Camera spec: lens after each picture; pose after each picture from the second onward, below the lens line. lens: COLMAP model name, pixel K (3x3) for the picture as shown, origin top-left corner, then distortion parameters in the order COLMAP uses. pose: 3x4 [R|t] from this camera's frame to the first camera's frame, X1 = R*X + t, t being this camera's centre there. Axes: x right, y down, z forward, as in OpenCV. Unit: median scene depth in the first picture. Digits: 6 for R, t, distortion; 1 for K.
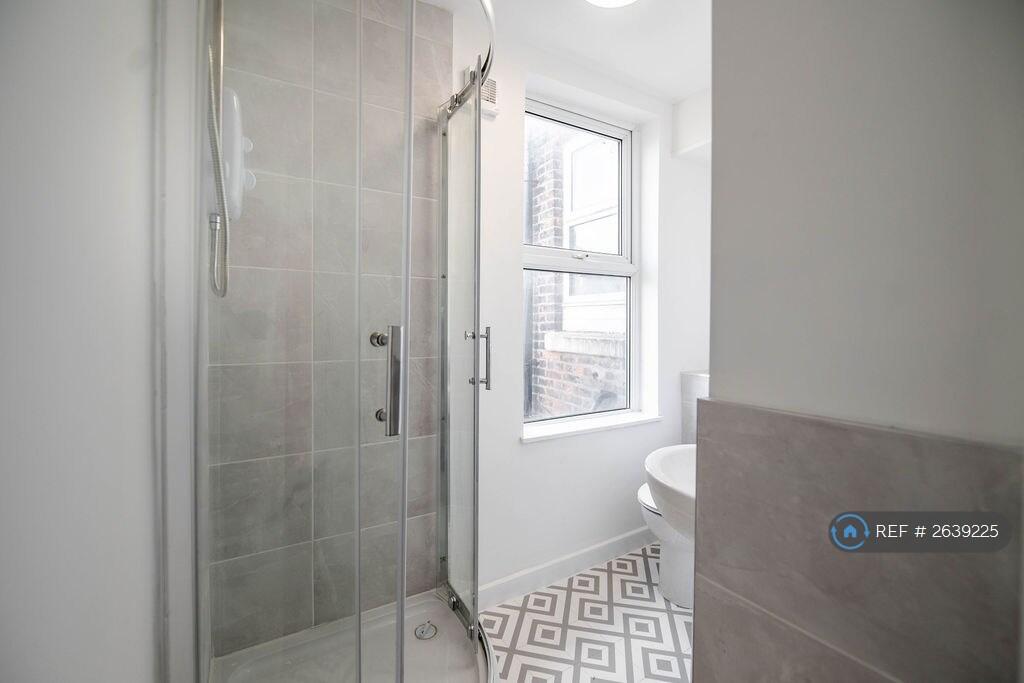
lens RADIAL K [[415.5, 0, 518.2], [0, 415.5, 331.4], [0, 0, 1]] dist [-0.000205, -0.000074]
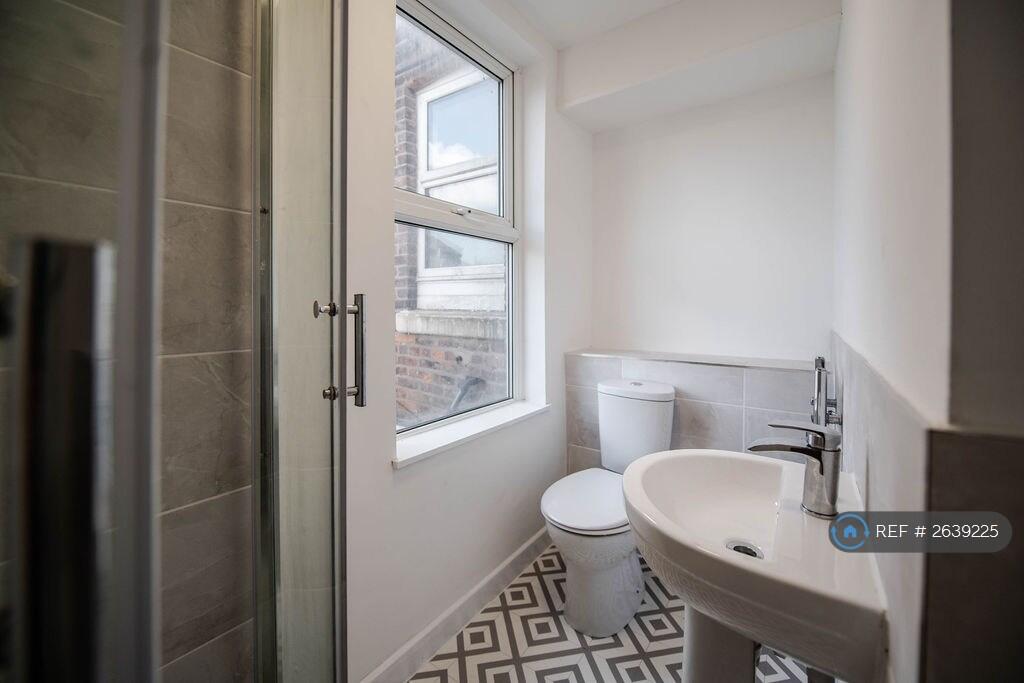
lens RADIAL K [[418.2, 0, 515.0], [0, 418.2, 309.4], [0, 0, 1]] dist [-0.004043, -0.000176]
pose [[0.928458, -0.008403, 0.371343, -0.043031], [0.010524, 0.999938, -0.003684, 0.007035], [-0.371289, 0.007329, 0.928488, 0.197816]]
